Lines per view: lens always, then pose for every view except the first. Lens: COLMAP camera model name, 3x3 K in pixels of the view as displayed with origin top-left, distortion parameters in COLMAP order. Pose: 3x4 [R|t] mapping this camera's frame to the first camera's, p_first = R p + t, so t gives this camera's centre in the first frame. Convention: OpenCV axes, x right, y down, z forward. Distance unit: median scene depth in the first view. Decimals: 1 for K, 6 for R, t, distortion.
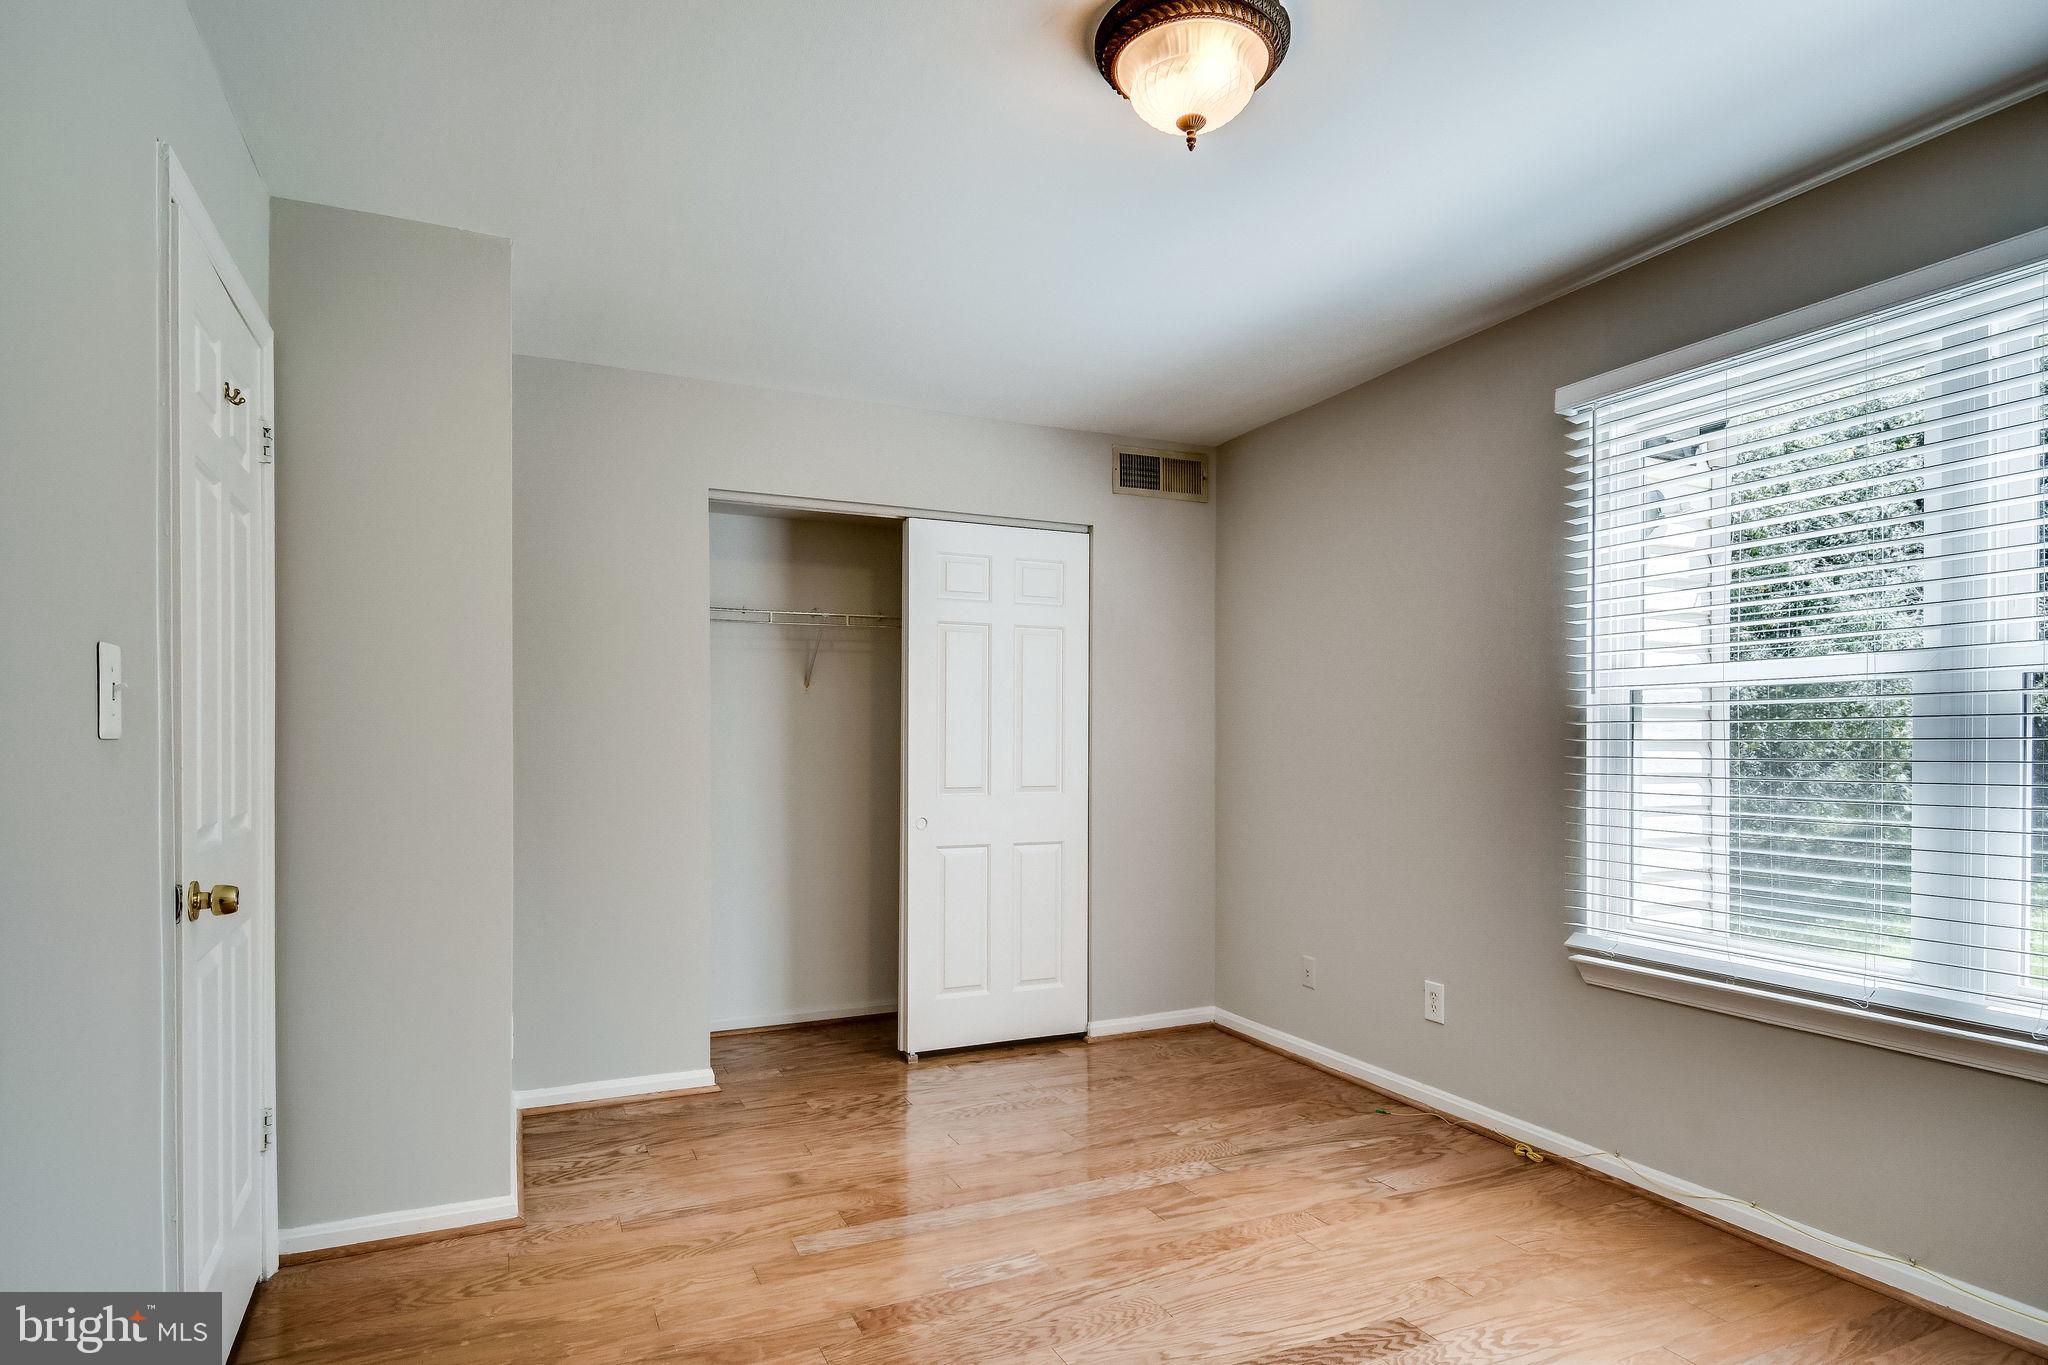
lens RADIAL K [[1123.8, 0, 1042.6], [0, 1123.8, 745.1], [0, 0, 1]] dist [0.043784, -0.028147]
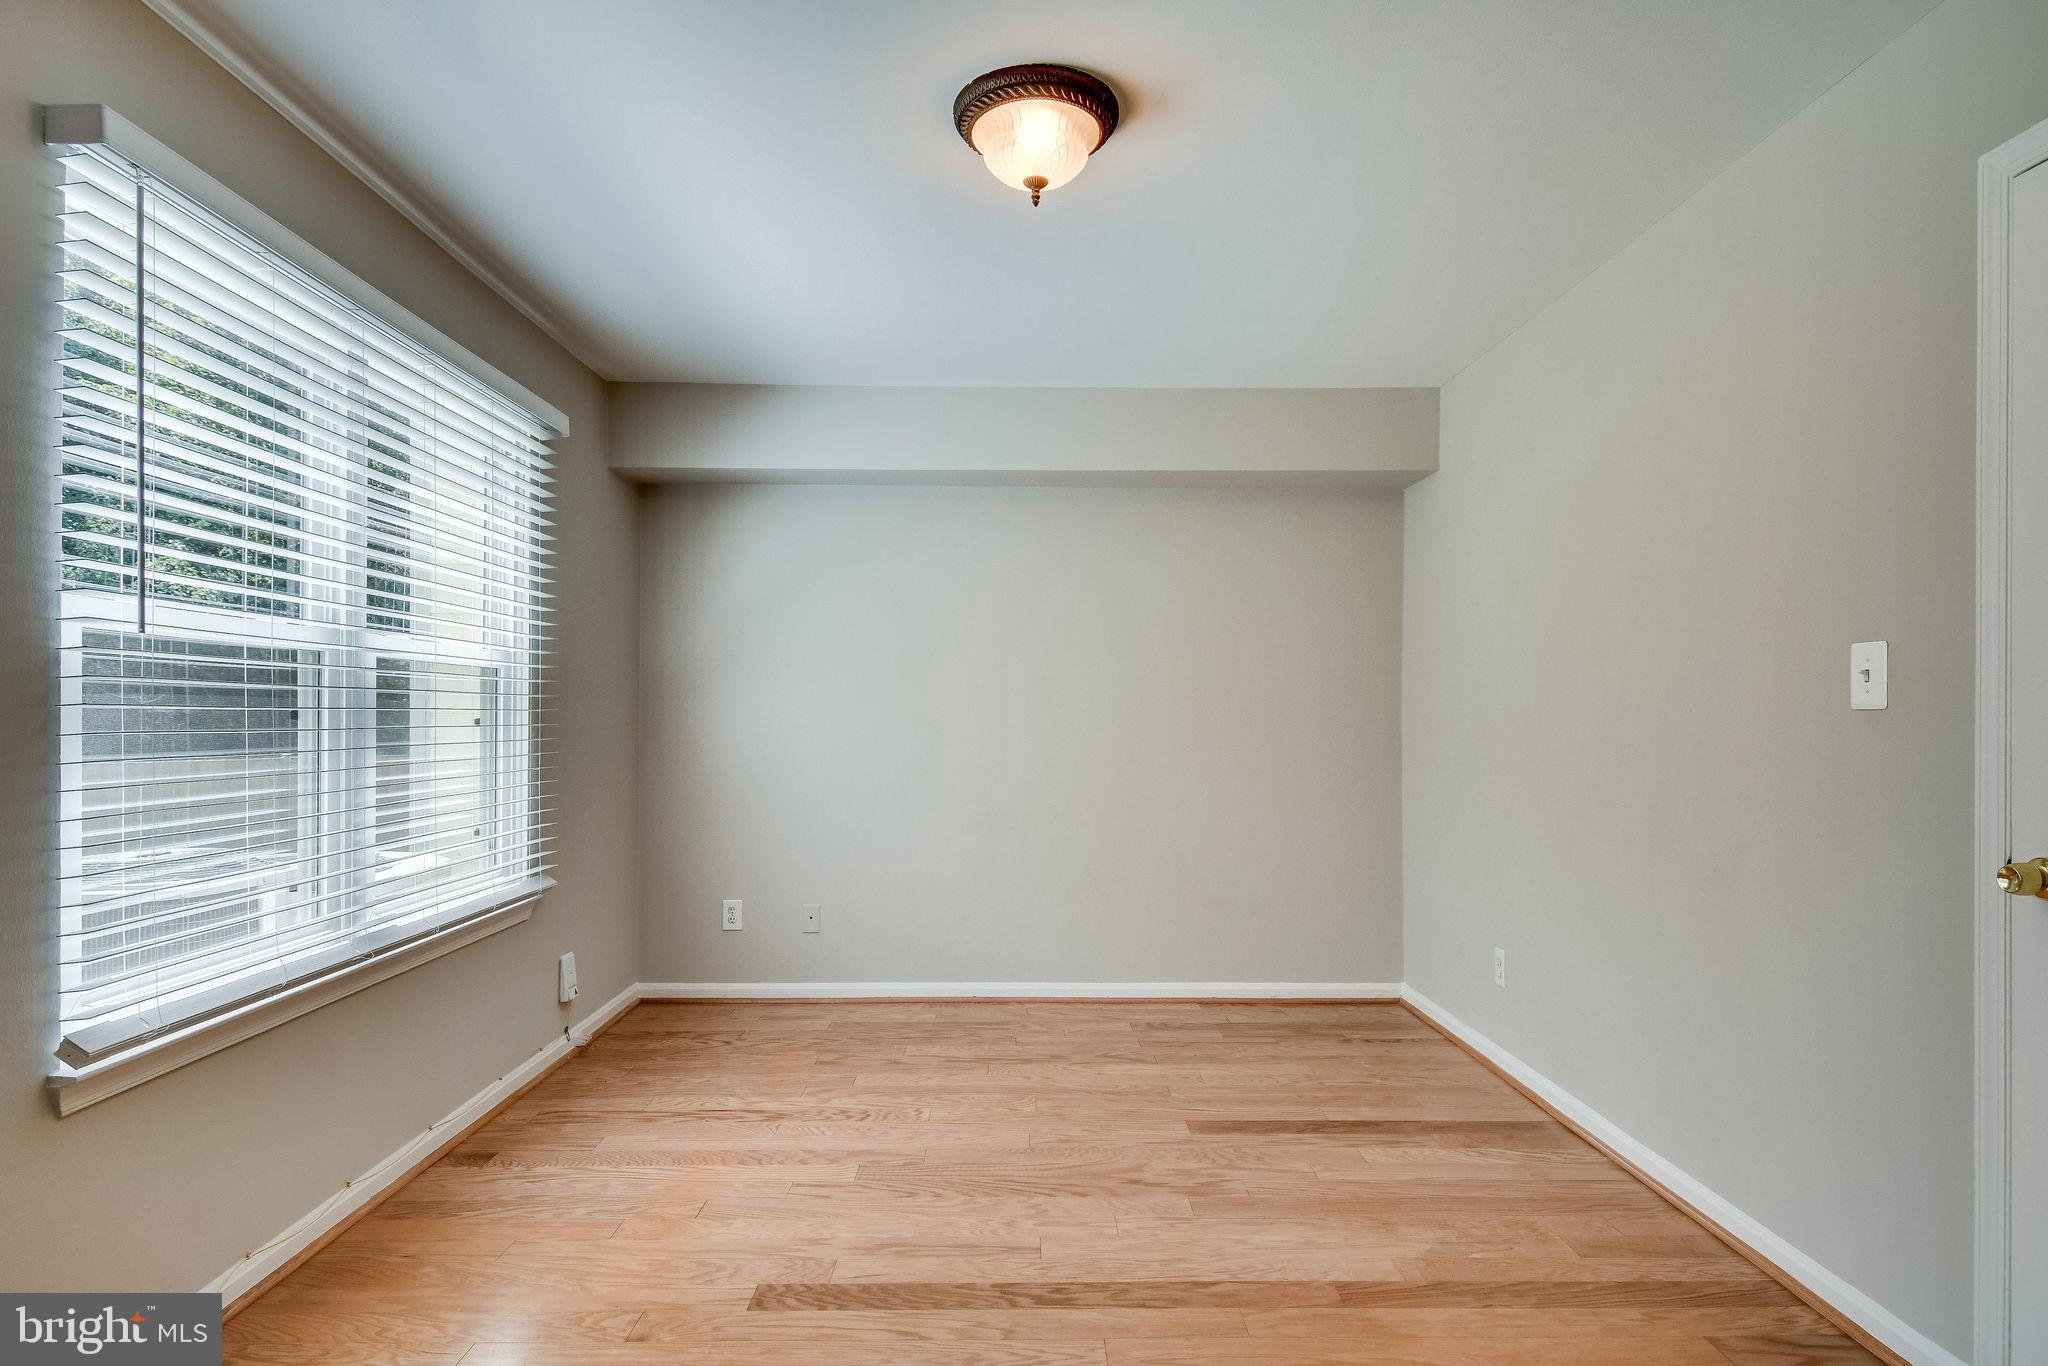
lens RADIAL K [[1110.3, 0, 1042.3], [0, 1110.3, 722.5], [0, 0, 1]] dist [0.041800, -0.027349]
pose [[-0.917509, -0.004612, 0.397688, -0.191424], [-0.002258, 0.999977, 0.006387, 0.000760], [-0.397708, 0.004962, -0.917499, 1.171856]]
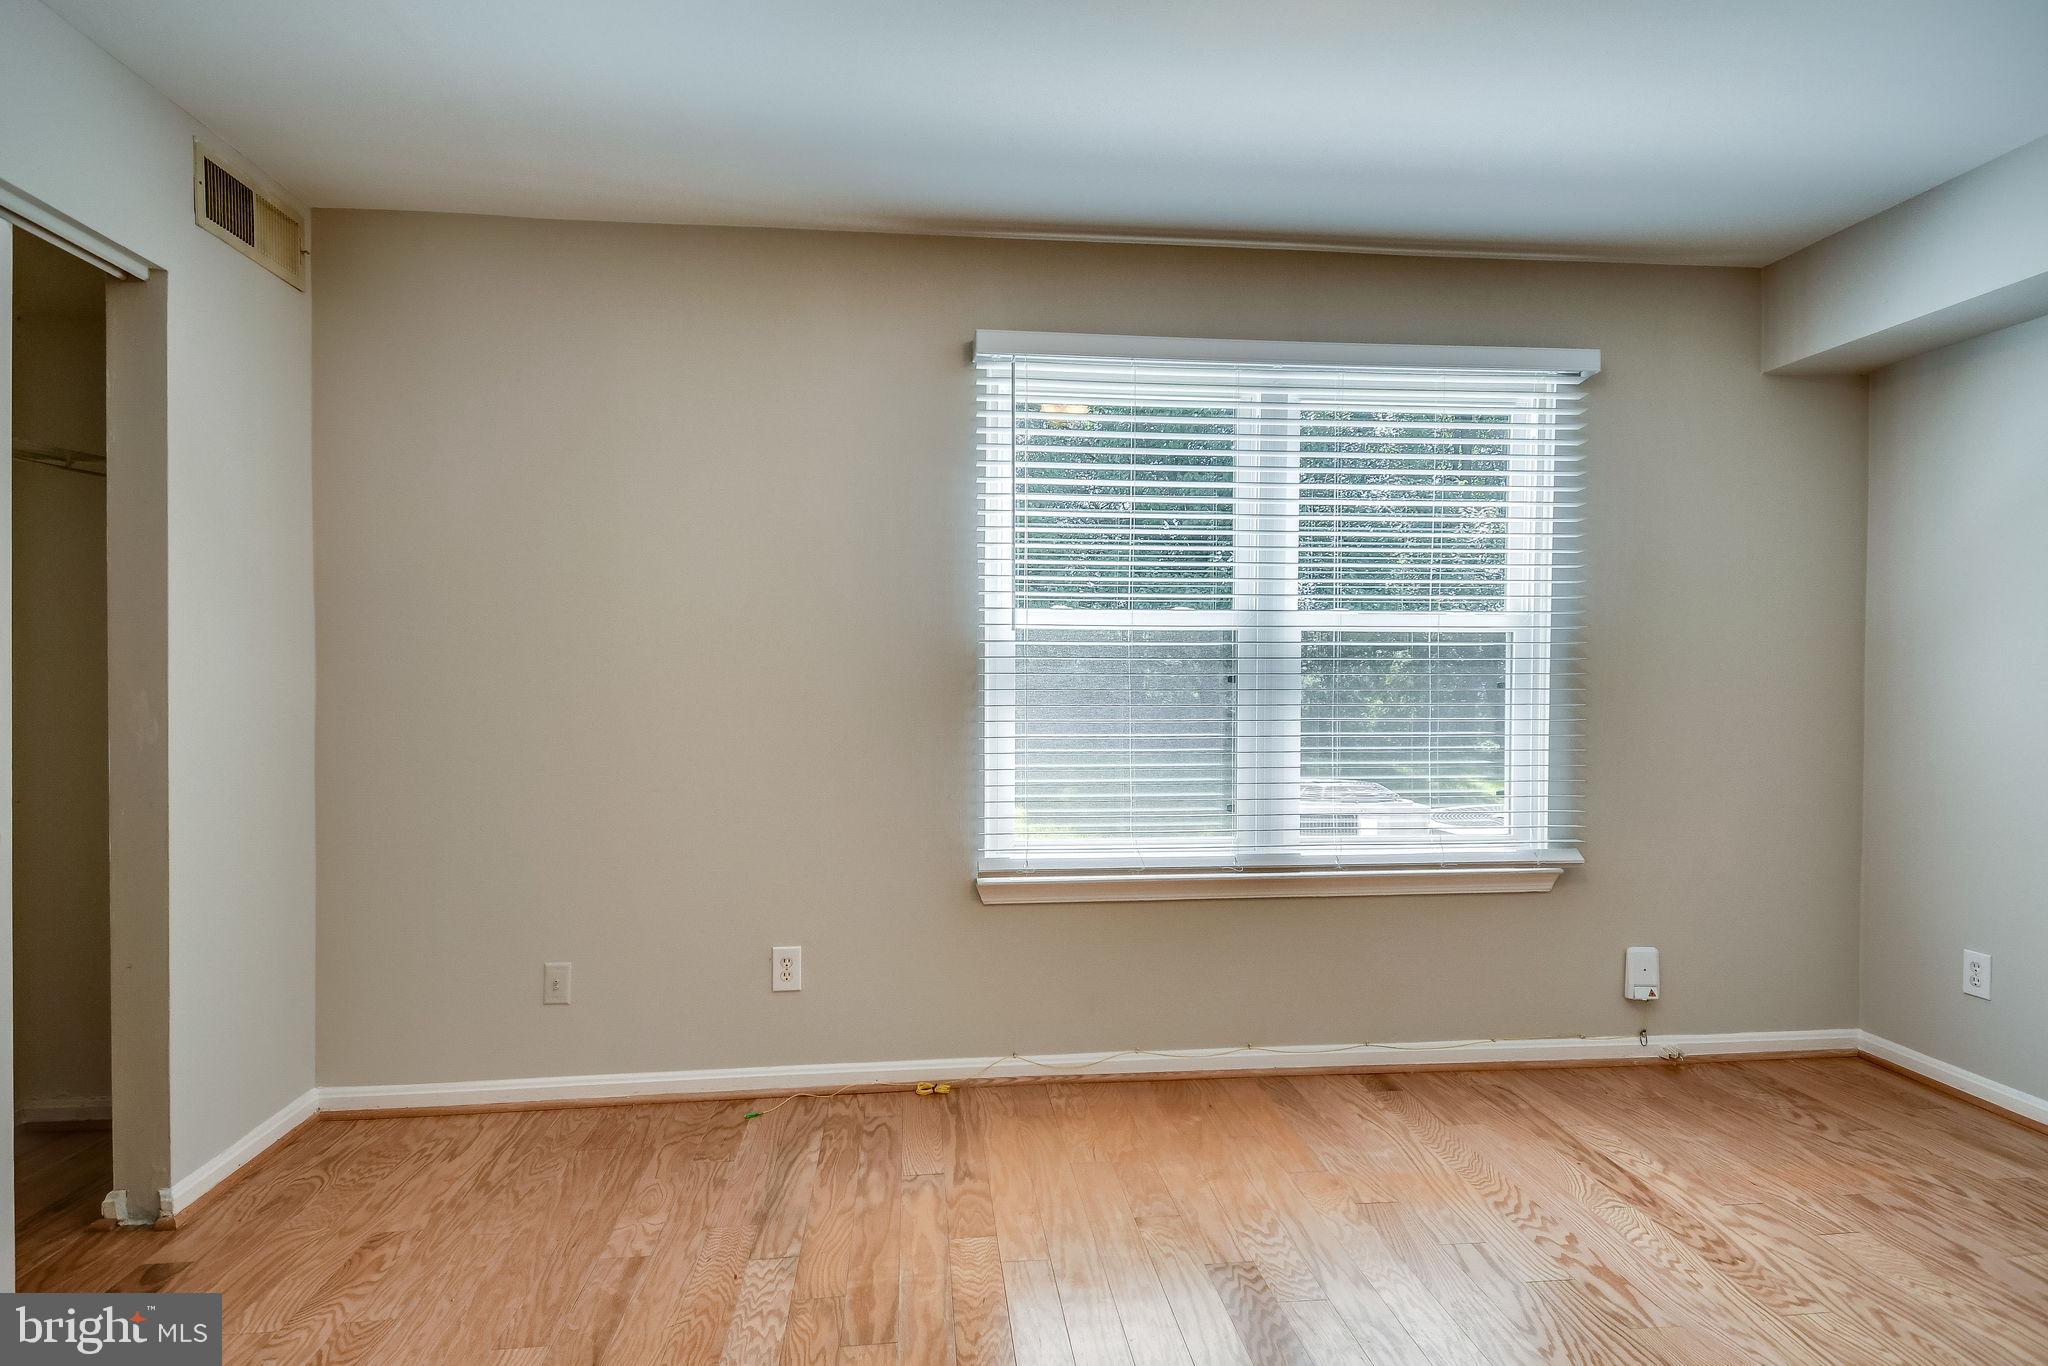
lens RADIAL K [[1111.0, 0, 1024.0], [0, 1111.0, 683.0], [0, 0, 1]] dist [0.039871, -0.026626]
pose [[0.328773, -0.002479, 0.944406, -0.426848], [0.000896, 0.999997, 0.002313, 0.001828], [-0.944408, 0.000086, 0.328774, 0.552470]]
